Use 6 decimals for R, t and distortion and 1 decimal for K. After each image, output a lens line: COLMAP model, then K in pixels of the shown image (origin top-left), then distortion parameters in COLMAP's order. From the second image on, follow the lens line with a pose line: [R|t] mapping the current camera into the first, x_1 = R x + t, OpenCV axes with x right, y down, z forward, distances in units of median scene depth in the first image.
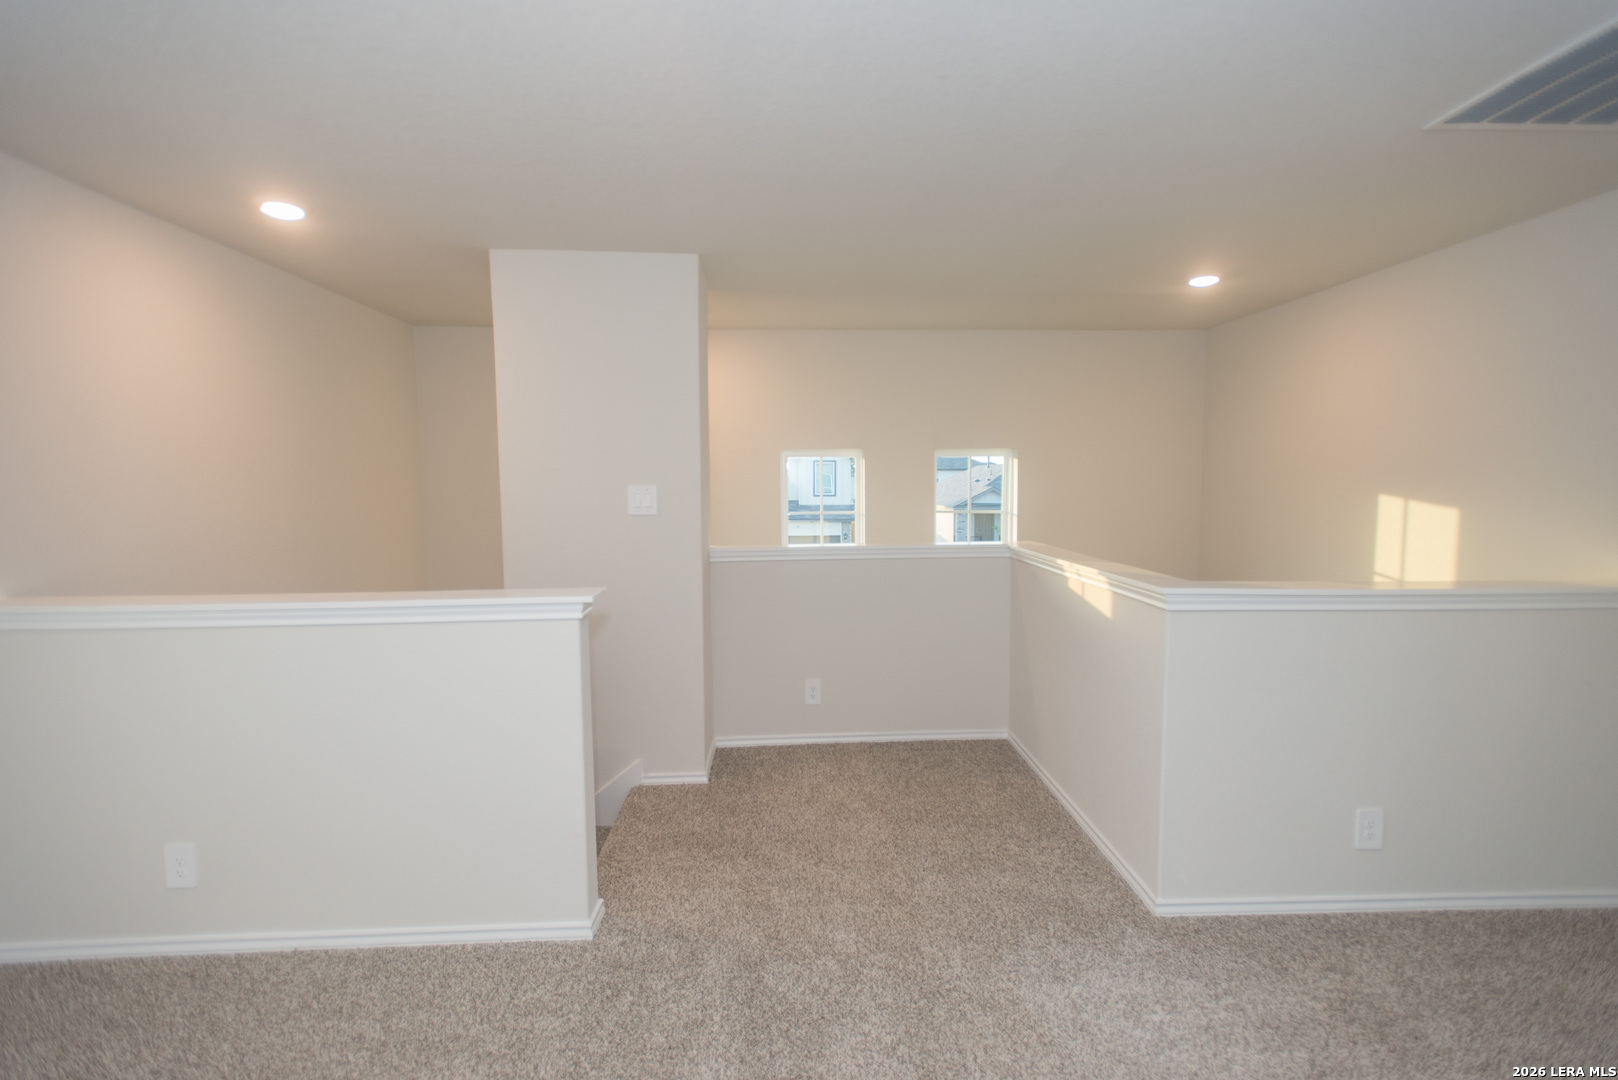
lens RADIAL K [[749.1, 0, 813.4], [0, 749.1, 563.0], [0, 0, 1]] dist [0.000126, 0.000215]
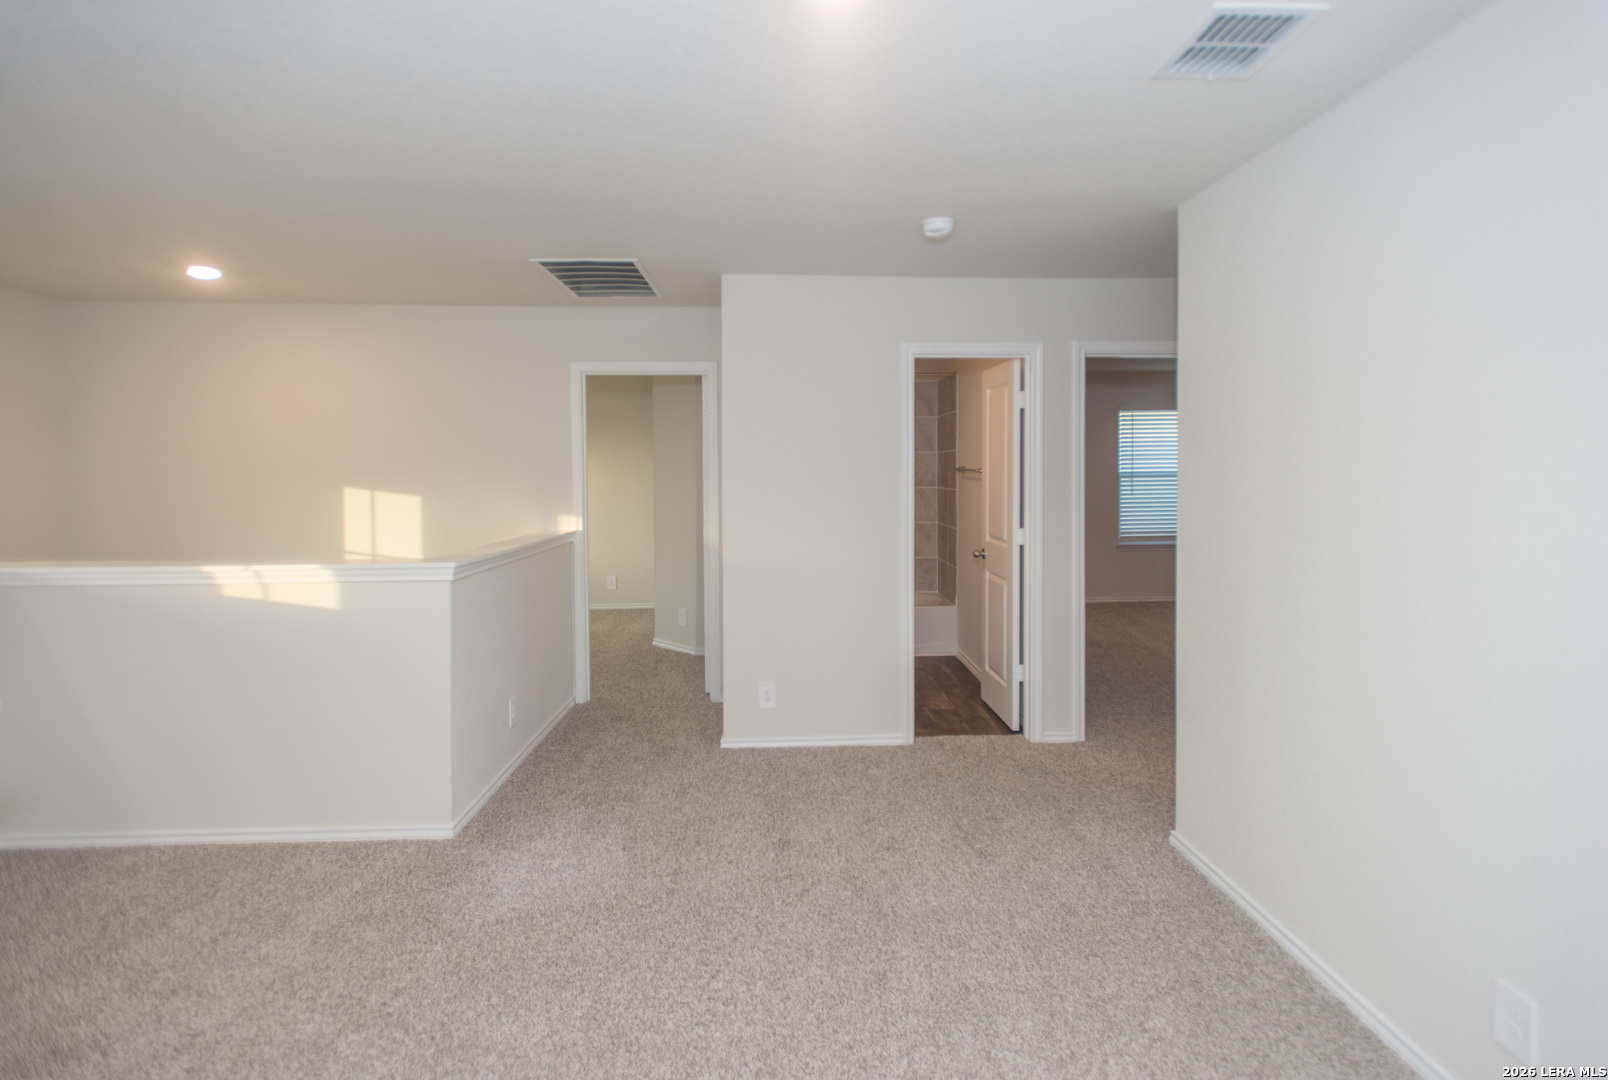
lens RADIAL K [[771.8, 0, 800.1], [0, 771.8, 514.1], [0, 0, 1]] dist [-0.000391, -0.000013]
pose [[0.007294, -0.052499, 0.998594, -0.565115], [0.115564, 0.991974, 0.051307, -0.031210], [-0.993273, 0.115027, 0.013303, 0.285522]]
